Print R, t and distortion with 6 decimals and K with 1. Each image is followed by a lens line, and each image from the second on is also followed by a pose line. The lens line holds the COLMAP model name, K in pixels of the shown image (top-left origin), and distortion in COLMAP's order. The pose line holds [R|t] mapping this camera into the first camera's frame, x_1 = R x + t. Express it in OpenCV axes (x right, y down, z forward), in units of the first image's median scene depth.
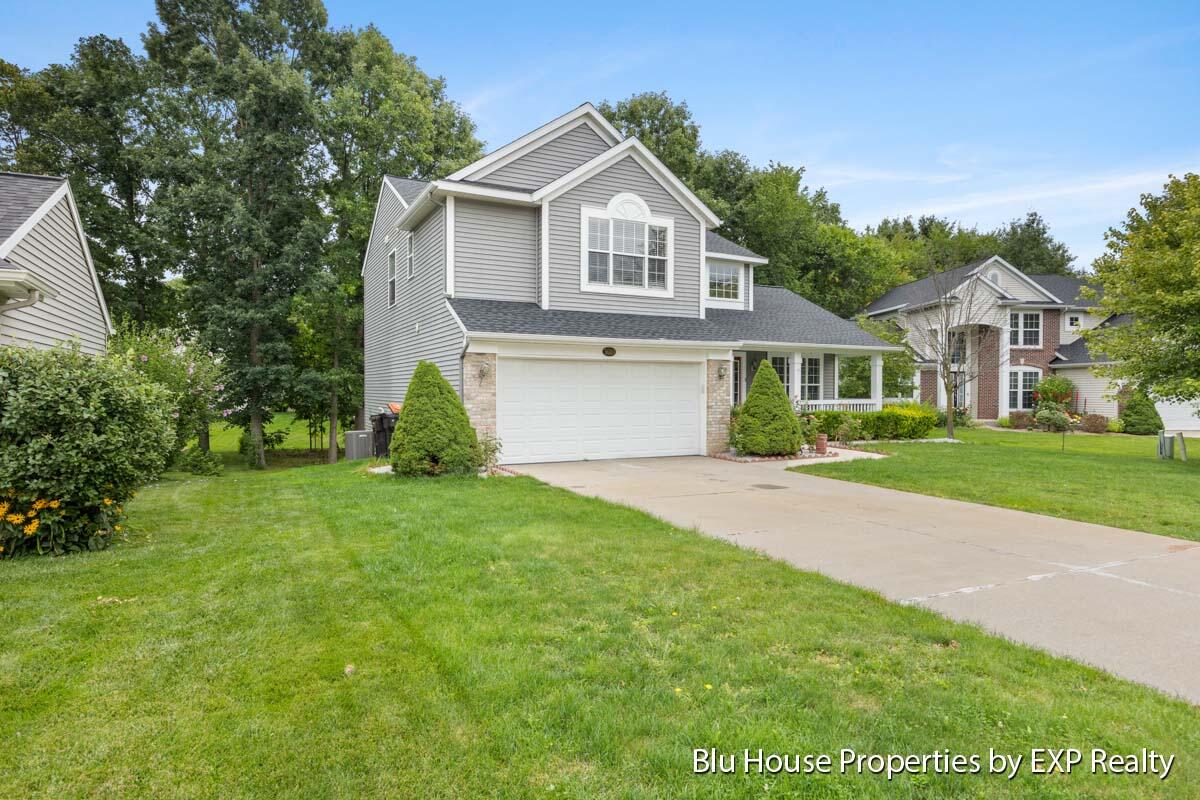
lens RADIAL K [[682.4, 0, 607.4], [0, 682.4, 401.3], [0, 0, 1]] dist [0.006372, -0.000208]
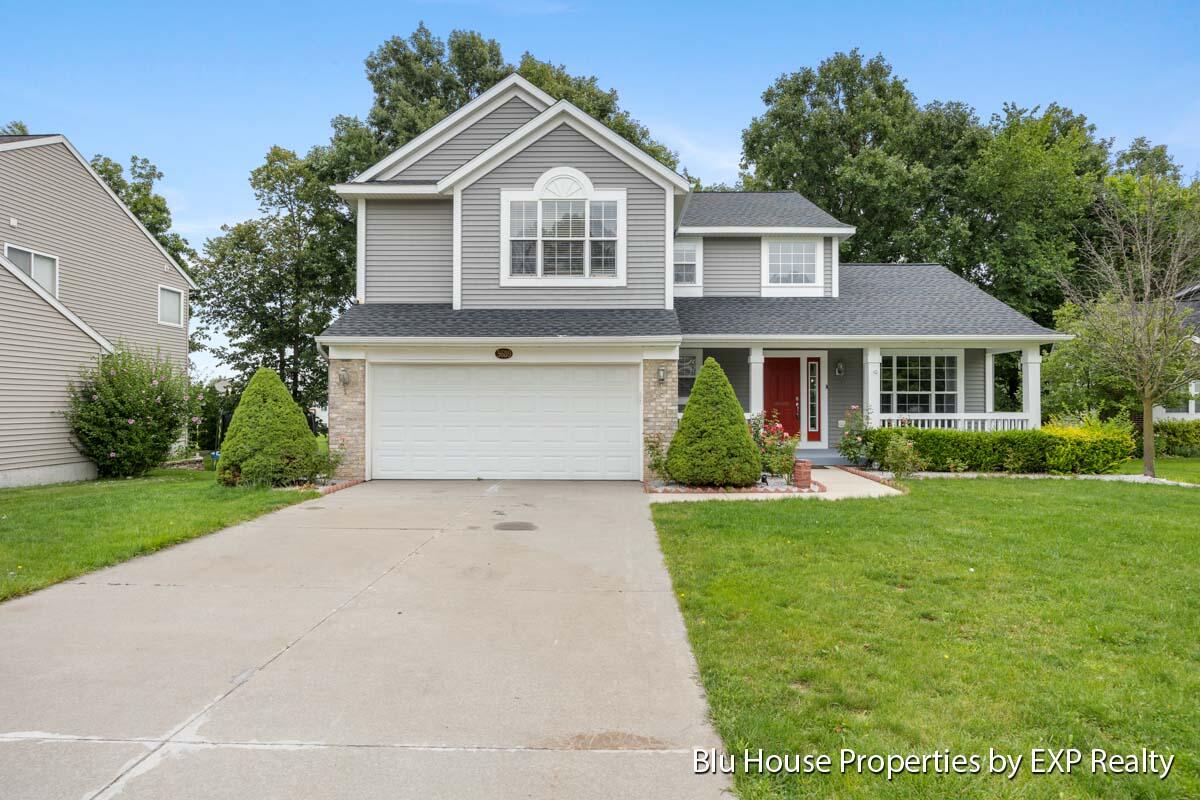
lens RADIAL K [[682.4, 0, 606.8], [0, 682.4, 401.5], [0, 0, 1]] dist [0.006372, -0.000208]
pose [[0.885060, -0.003974, -0.465461, 0.471908], [-0.006783, 0.999747, -0.021434, 0.004326], [0.465428, 0.022128, 0.884809, 0.279377]]
